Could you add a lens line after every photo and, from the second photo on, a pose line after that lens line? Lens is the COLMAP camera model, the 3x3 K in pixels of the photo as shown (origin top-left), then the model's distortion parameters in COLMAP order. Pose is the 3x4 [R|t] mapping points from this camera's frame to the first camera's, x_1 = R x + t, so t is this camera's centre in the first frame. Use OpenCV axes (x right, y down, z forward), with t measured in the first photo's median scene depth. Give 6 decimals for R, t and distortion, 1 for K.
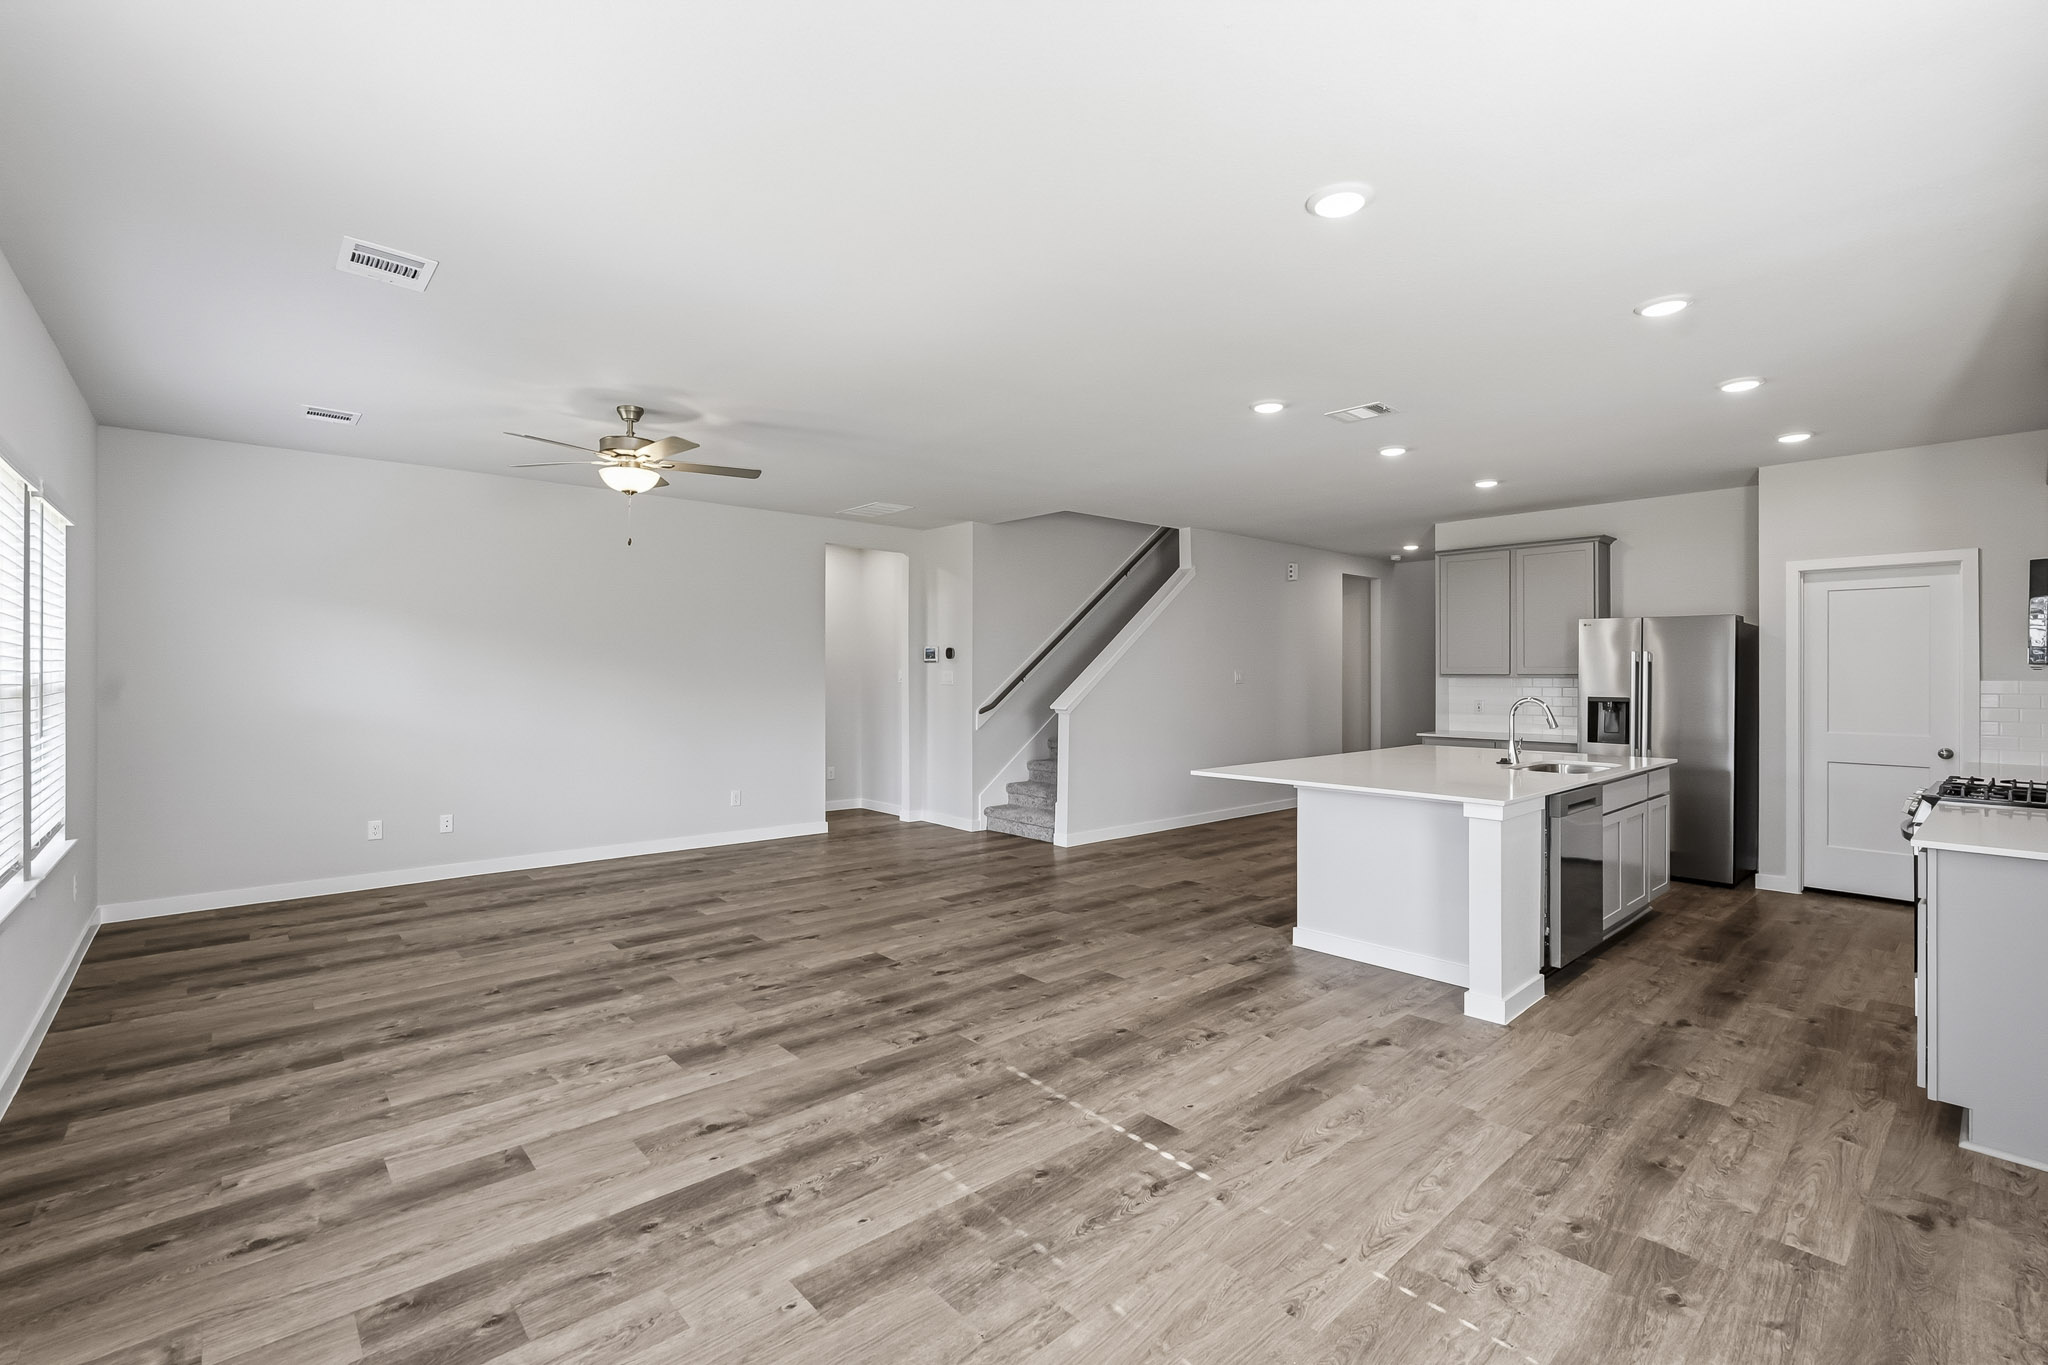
lens RADIAL K [[912.7, 0, 1035.4], [0, 912.7, 678.9], [0, 0, 1]] dist [-0.001288, 0.000443]
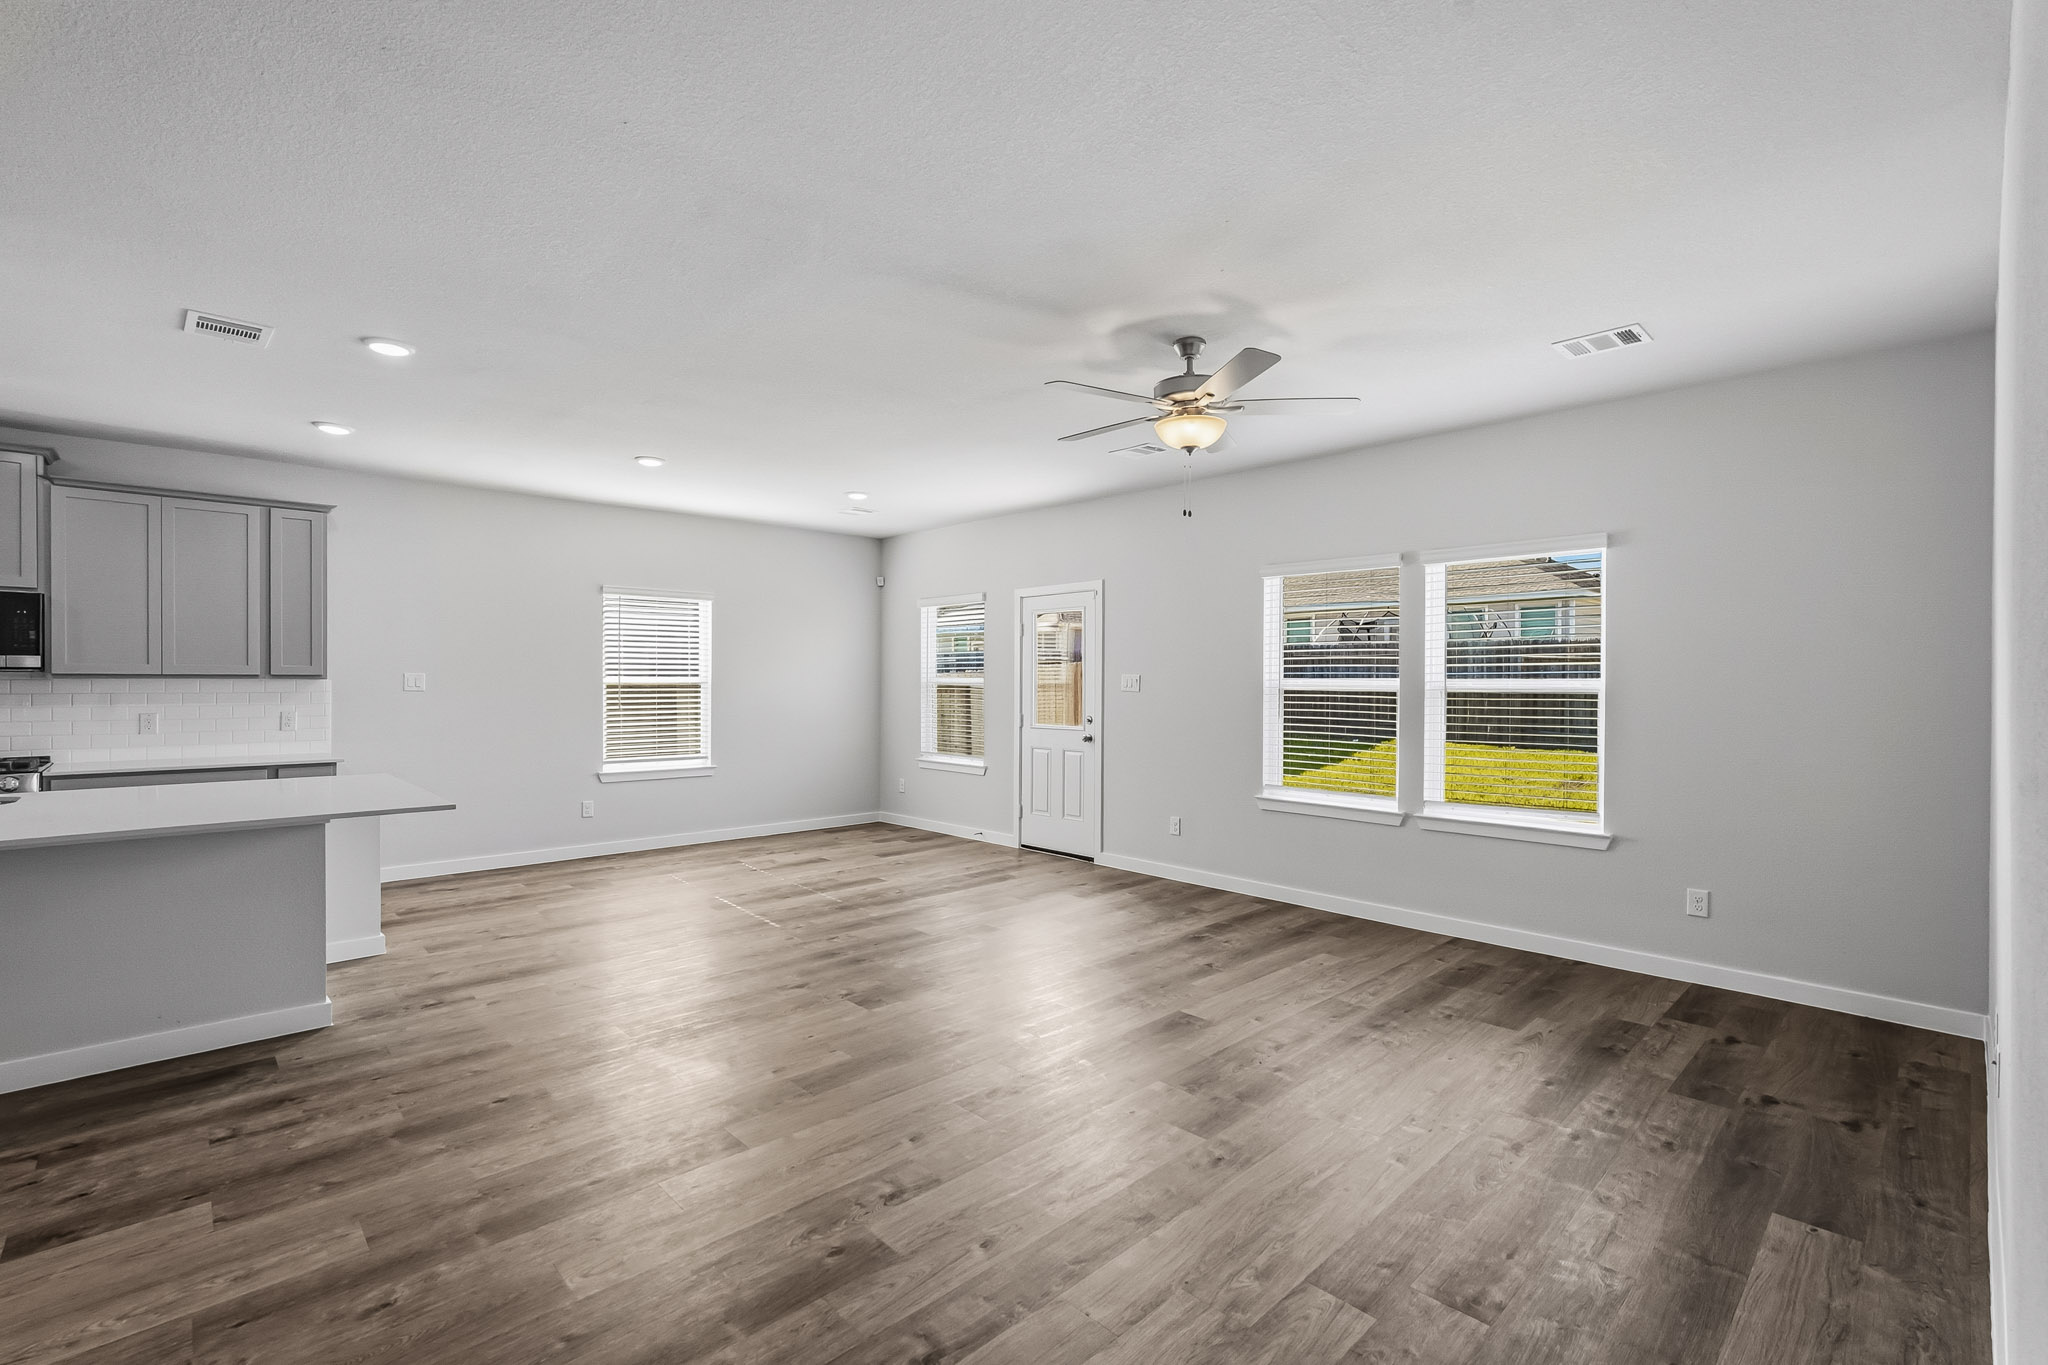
lens RADIAL K [[912.7, 0, 1024.3], [0, 912.7, 677.8], [0, 0, 1]] dist [-0.001288, 0.000443]
pose [[-0.999694, -0.005368, -0.024167, -0.355482], [-0.005502, 0.999970, 0.005516, -0.013727], [0.024137, 0.005647, -0.999693, 2.221311]]
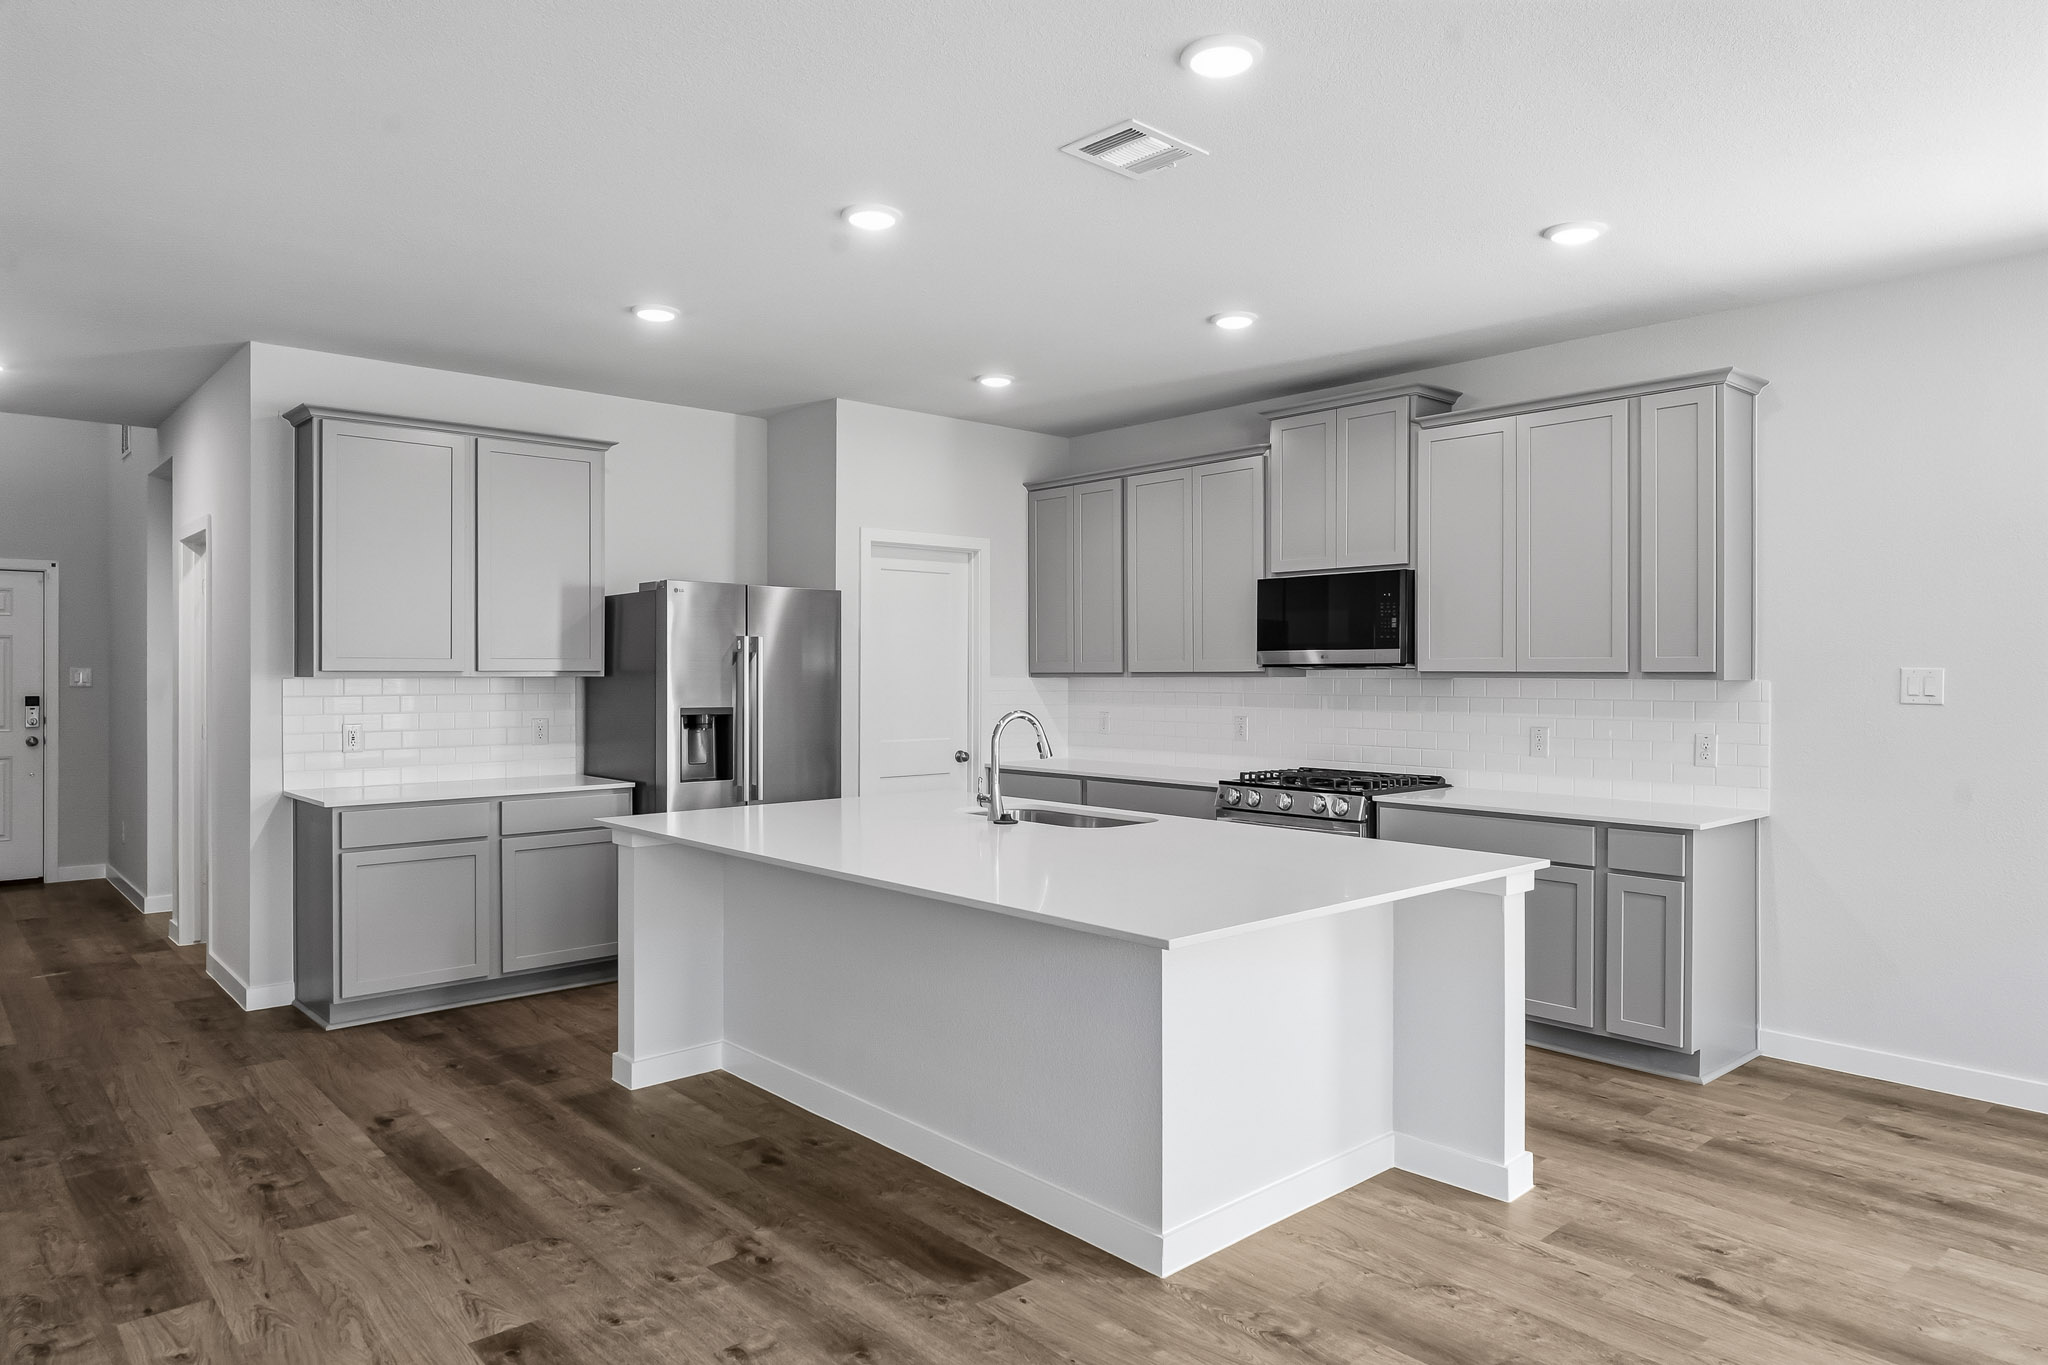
lens RADIAL K [[1279.8, 0, 1027.3], [0, 1279.8, 671.5], [0, 0, 1]] dist [-0.001451, 0.001807]
pose [[0.009642, -0.002332, 0.999951, -0.430227], [0.004975, 0.999985, 0.002284, -0.009782], [-0.999941, 0.004952, 0.009654, 1.317541]]
